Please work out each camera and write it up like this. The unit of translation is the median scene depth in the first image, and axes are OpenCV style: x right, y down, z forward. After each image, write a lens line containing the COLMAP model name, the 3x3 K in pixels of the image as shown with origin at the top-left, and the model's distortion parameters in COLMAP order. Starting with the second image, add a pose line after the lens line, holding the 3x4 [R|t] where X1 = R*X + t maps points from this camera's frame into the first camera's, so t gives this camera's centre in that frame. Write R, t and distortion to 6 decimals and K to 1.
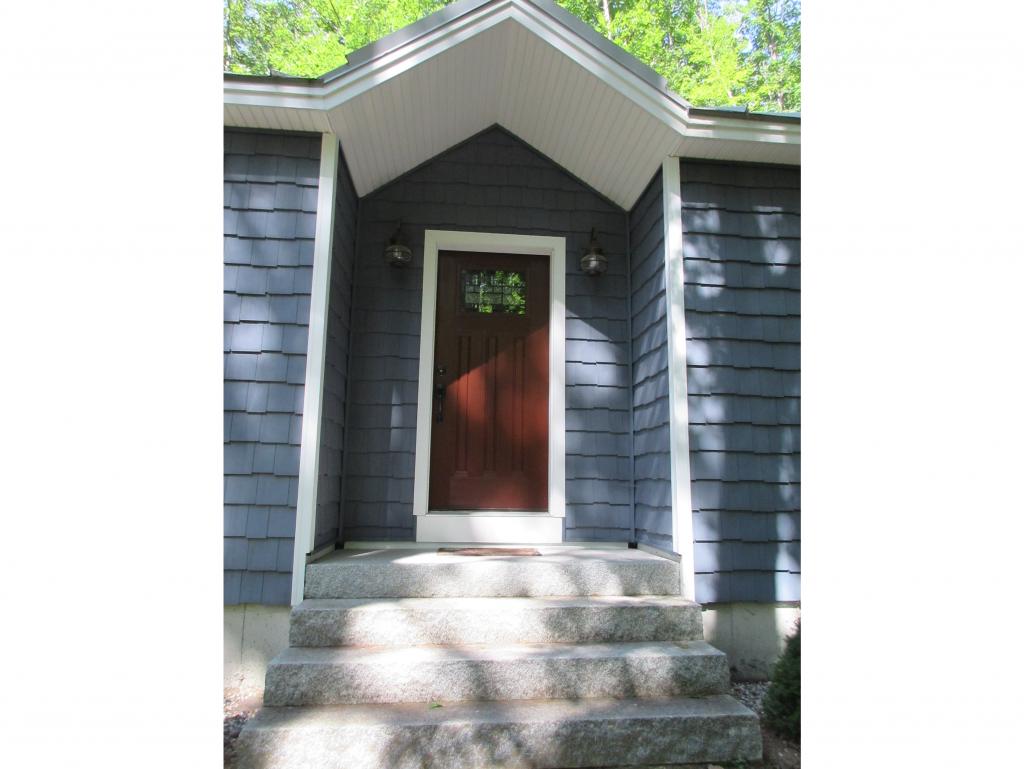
lens RADIAL K [[632.2, 0, 511.6], [0, 632.2, 386.8], [0, 0, 1]] dist [0.004661, 0.000367]
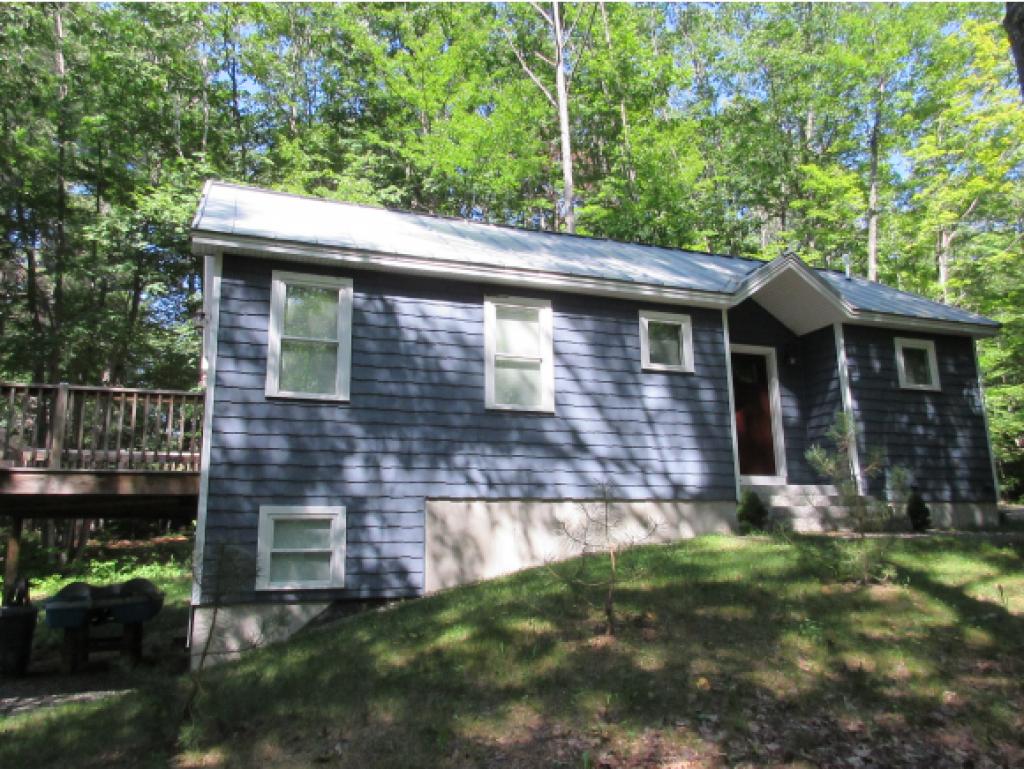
lens RADIAL K [[774.4, 0, 511.9], [0, 774.4, 383.2], [0, 0, 1]] dist [-0.005198, -0.002664]
pose [[0.967578, 0.023437, 0.251482, -1.731627], [-0.007910, 0.998009, -0.062574, 0.064348], [-0.252448, 0.058556, 0.965837, -1.560975]]
